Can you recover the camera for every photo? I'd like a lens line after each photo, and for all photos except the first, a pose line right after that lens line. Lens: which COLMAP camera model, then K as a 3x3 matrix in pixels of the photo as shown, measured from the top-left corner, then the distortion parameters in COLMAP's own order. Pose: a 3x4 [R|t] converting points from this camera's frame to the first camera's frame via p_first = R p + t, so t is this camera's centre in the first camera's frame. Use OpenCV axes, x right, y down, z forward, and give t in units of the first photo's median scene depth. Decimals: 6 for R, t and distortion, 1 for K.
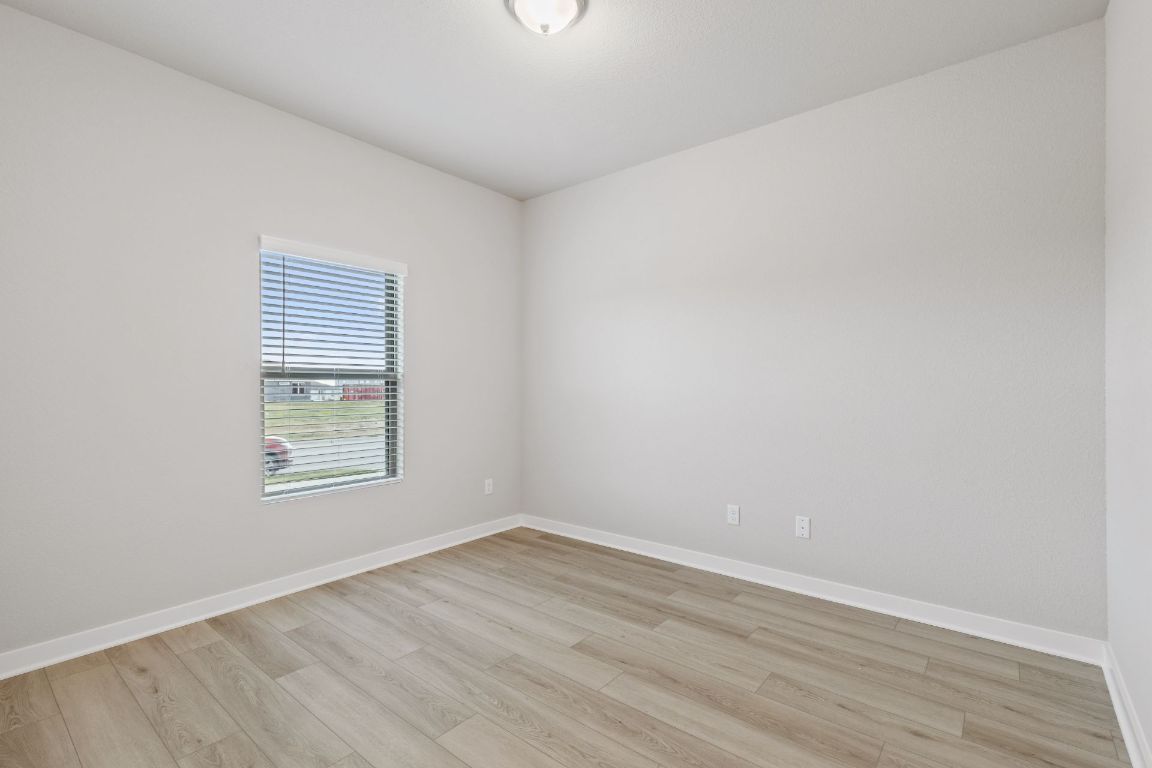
lens RADIAL K [[527.4, 0, 575.6], [0, 527.4, 383.8], [0, 0, 1]] dist [0.000785, 0.000167]
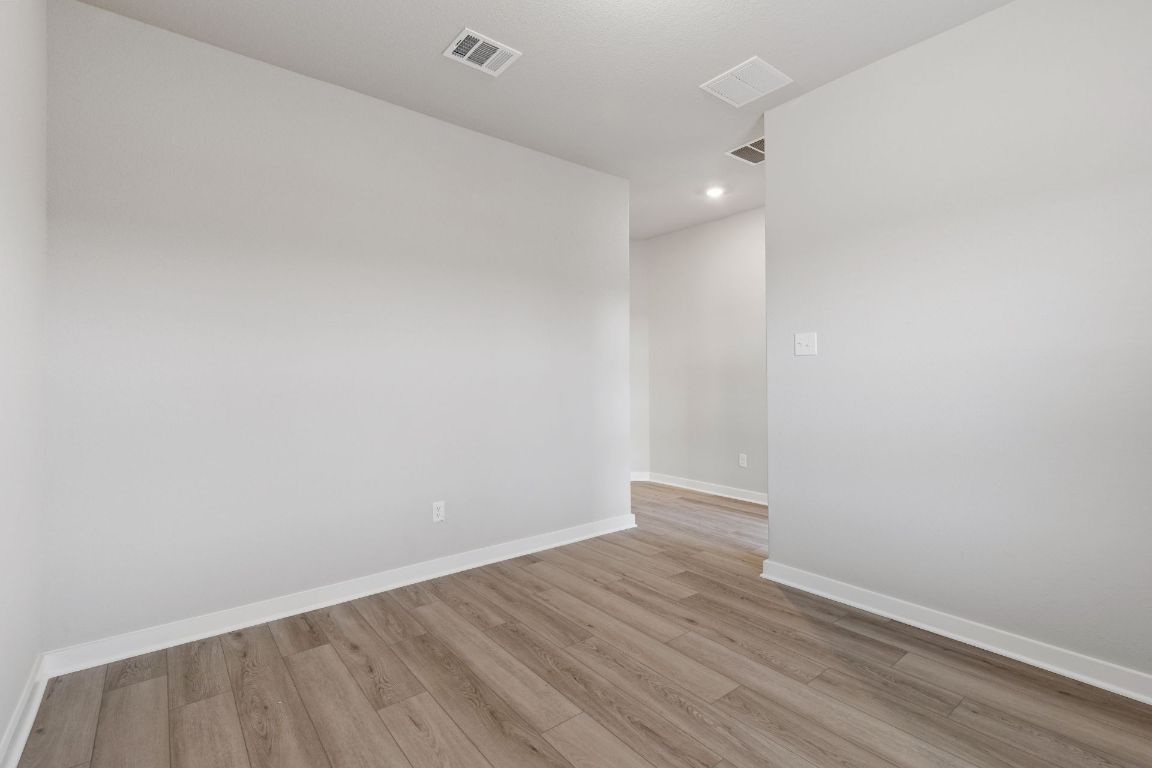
lens RADIAL K [[527.4, 0, 576.7], [0, 527.4, 382.0], [0, 0, 1]] dist [0.000785, 0.000167]
pose [[-0.977203, 0.006366, 0.212213, -0.150754], [0.007301, 0.999967, 0.003622, 0.010138], [-0.212183, 0.005089, -0.977217, 1.984563]]
